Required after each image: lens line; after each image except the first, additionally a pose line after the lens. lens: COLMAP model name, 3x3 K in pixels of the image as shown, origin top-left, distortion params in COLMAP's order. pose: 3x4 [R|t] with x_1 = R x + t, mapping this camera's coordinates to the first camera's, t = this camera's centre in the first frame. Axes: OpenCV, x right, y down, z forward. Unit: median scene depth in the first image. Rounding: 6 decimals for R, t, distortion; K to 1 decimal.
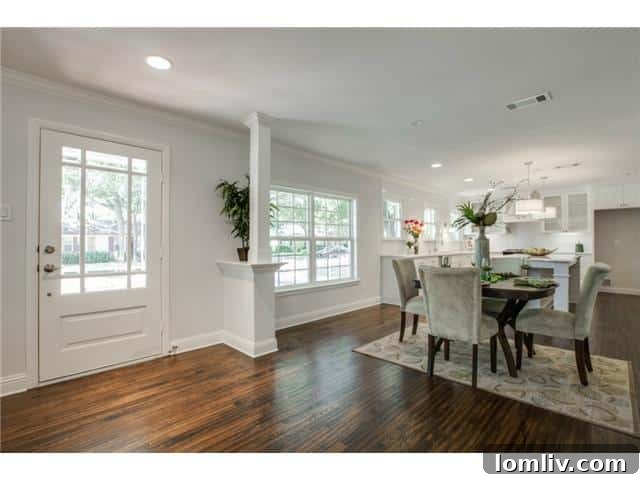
lens RADIAL K [[295.0, 0, 321.7], [0, 295.0, 240.4], [0, 0, 1]] dist [-0.036970, 0.004944]
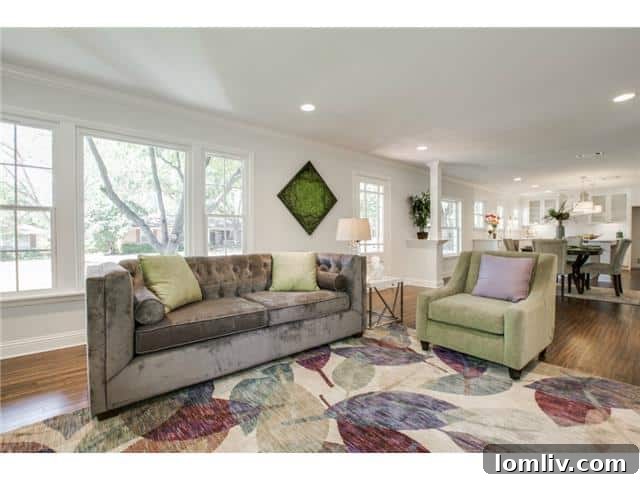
lens RADIAL K [[295.0, 0, 315.0], [0, 295.0, 240.2], [0, 0, 1]] dist [-0.036970, 0.004944]
pose [[0.995436, 0.000342, -0.095428, -0.419690], [0.002081, 0.999678, 0.025287, 0.015533], [0.095406, -0.025370, 0.995115, -0.491501]]
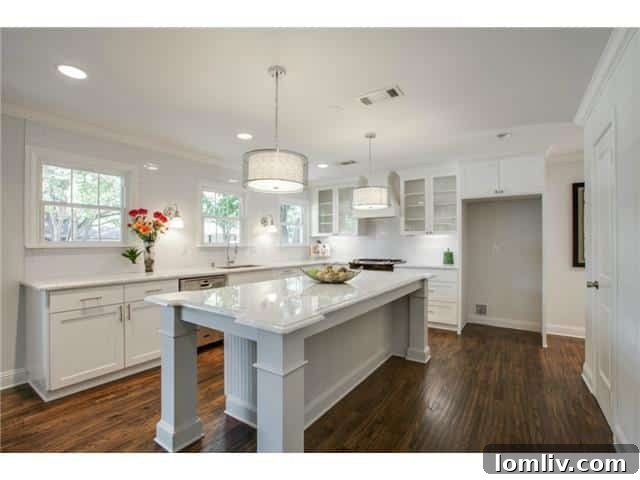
lens RADIAL K [[295.0, 0, 323.3], [0, 295.0, 242.9], [0, 0, 1]] dist [-0.036970, 0.004944]
pose [[0.981989, 0.003164, 0.188911, 0.555027], [-0.005195, 0.999934, 0.010257, -0.016087], [-0.188866, -0.011054, 0.981941, 0.443262]]
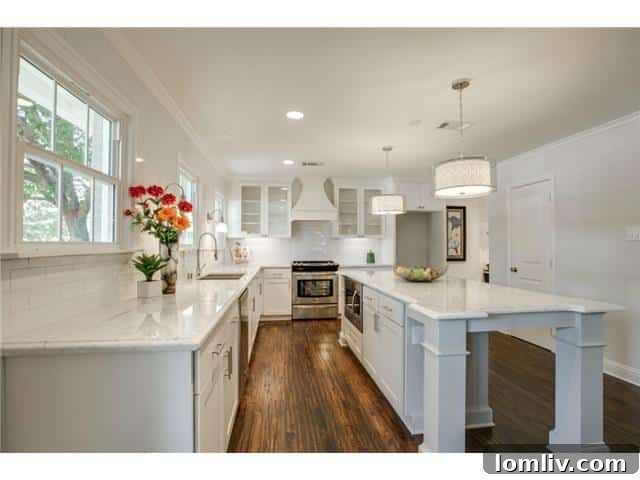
lens RADIAL K [[295.0, 0, 317.5], [0, 295.0, 241.6], [0, 0, 1]] dist [-0.036970, 0.004944]
pose [[0.606466, 0.012811, 0.795006, 0.175718], [-0.010772, 0.999911, -0.007895, -0.011748], [-0.795036, -0.003776, 0.606550, 0.712463]]
